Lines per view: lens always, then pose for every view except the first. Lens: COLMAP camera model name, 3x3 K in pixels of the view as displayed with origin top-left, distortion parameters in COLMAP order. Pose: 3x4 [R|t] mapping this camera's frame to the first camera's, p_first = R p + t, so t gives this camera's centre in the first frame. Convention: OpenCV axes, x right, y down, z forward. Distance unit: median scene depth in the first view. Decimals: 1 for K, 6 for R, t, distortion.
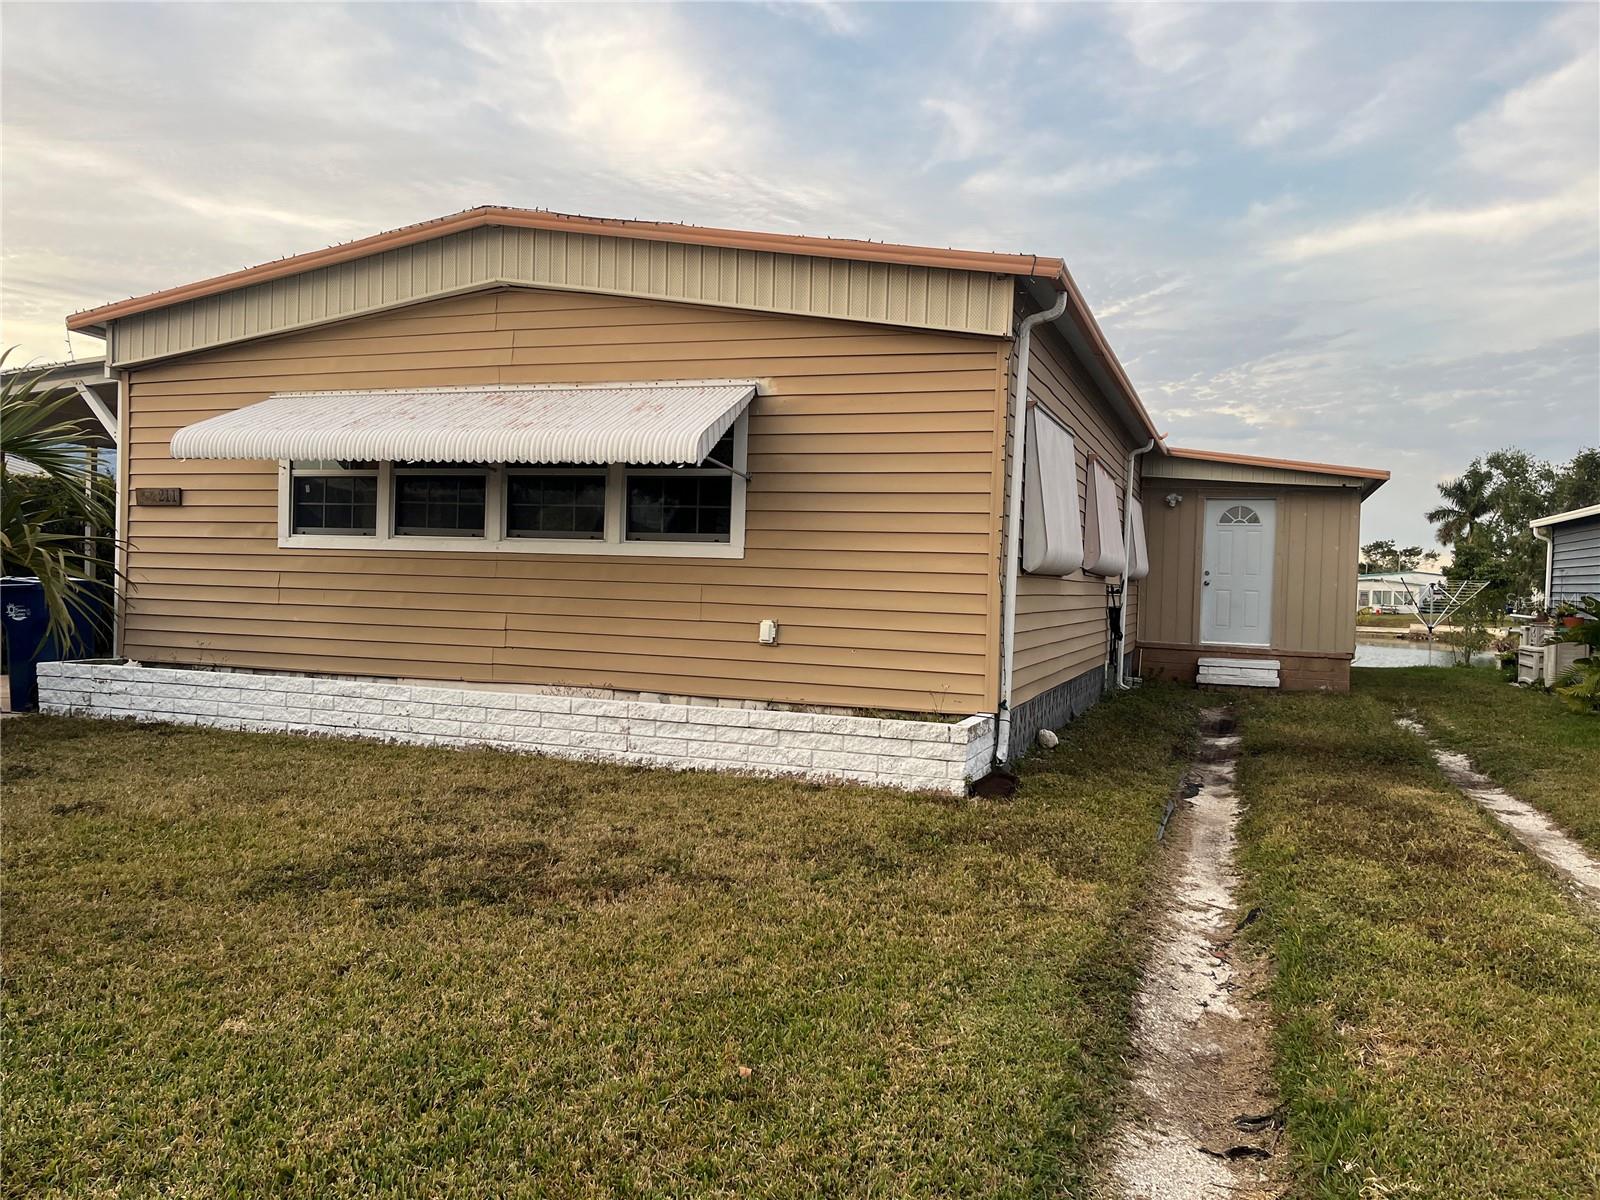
lens RADIAL K [[1232.7, 0, 800.0], [0, 1232.7, 600.0], [0, 0, 1]] dist [0.062208, -0.084516]
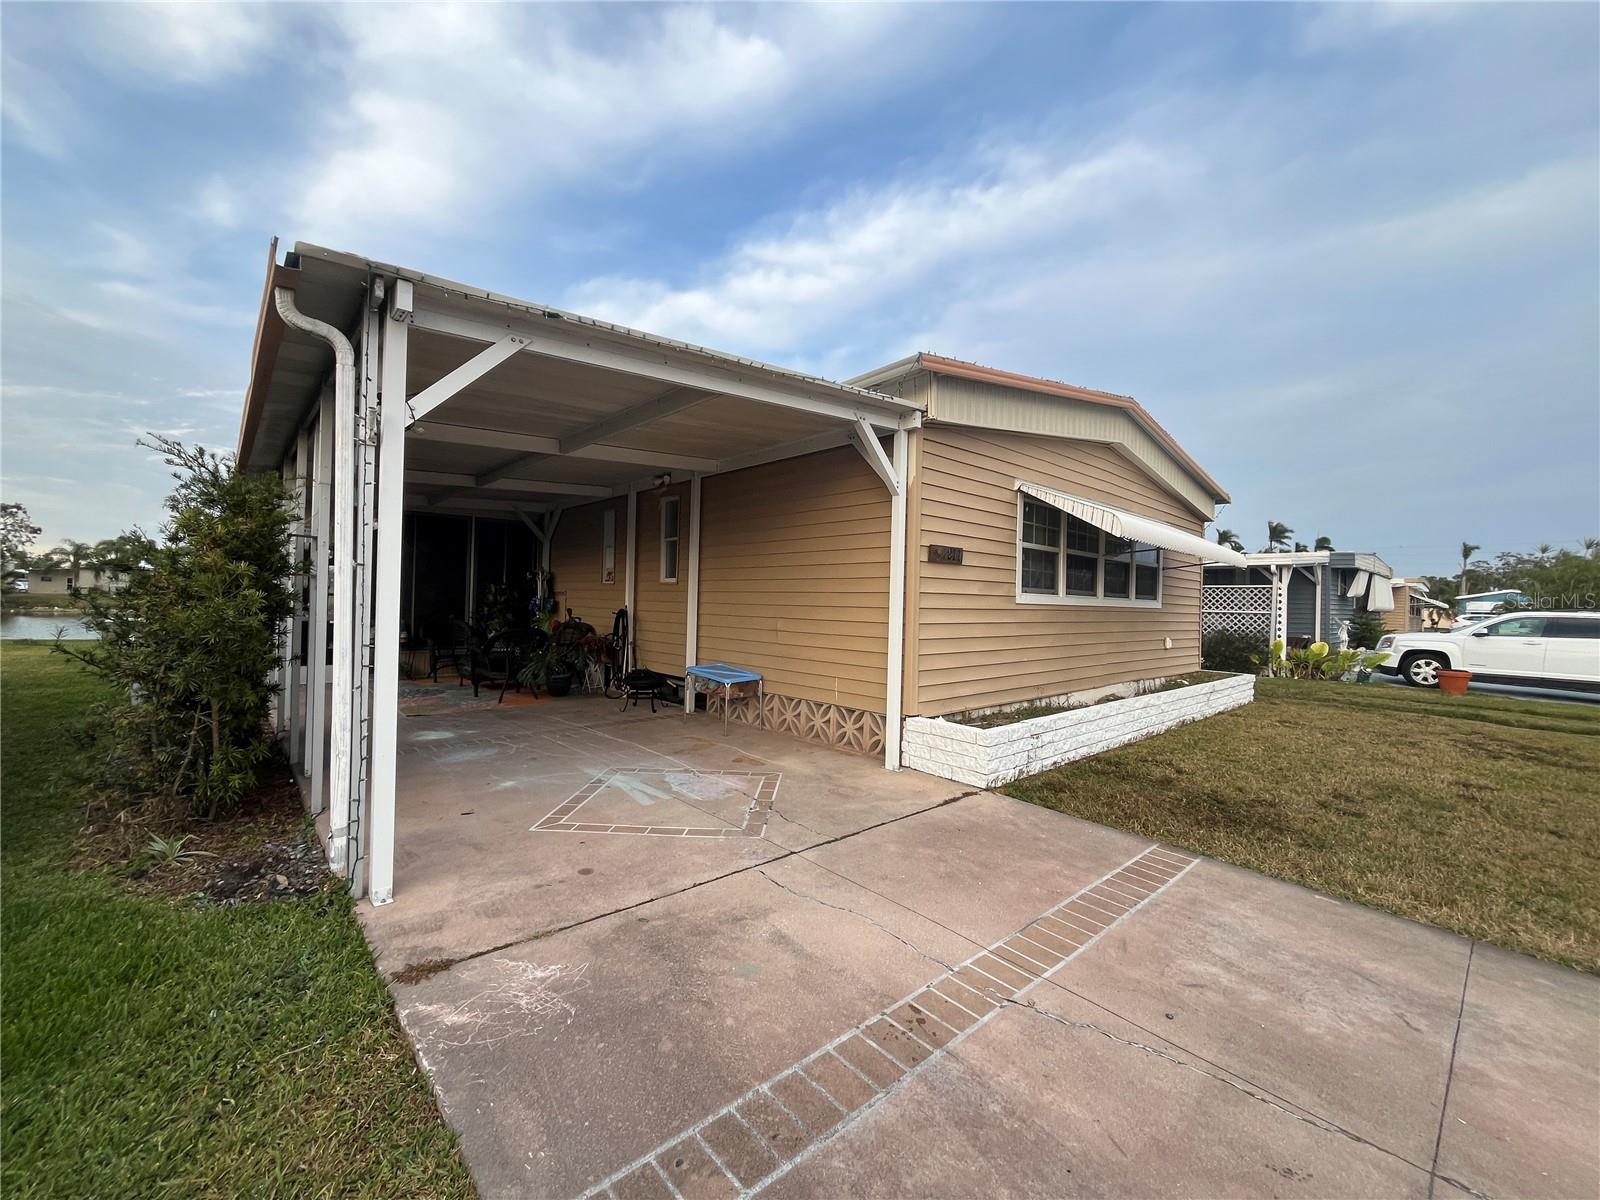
lens RADIAL K [[628.6, 0, 794.6], [0, 628.6, 576.2], [0, 0, 1]] dist [-0.004040, -0.000211]
pose [[0.467366, 0.021482, 0.883803, -1.104454], [-0.000535, 0.999711, -0.024016, -0.055077], [-0.884064, 0.010752, 0.467243, 0.918656]]
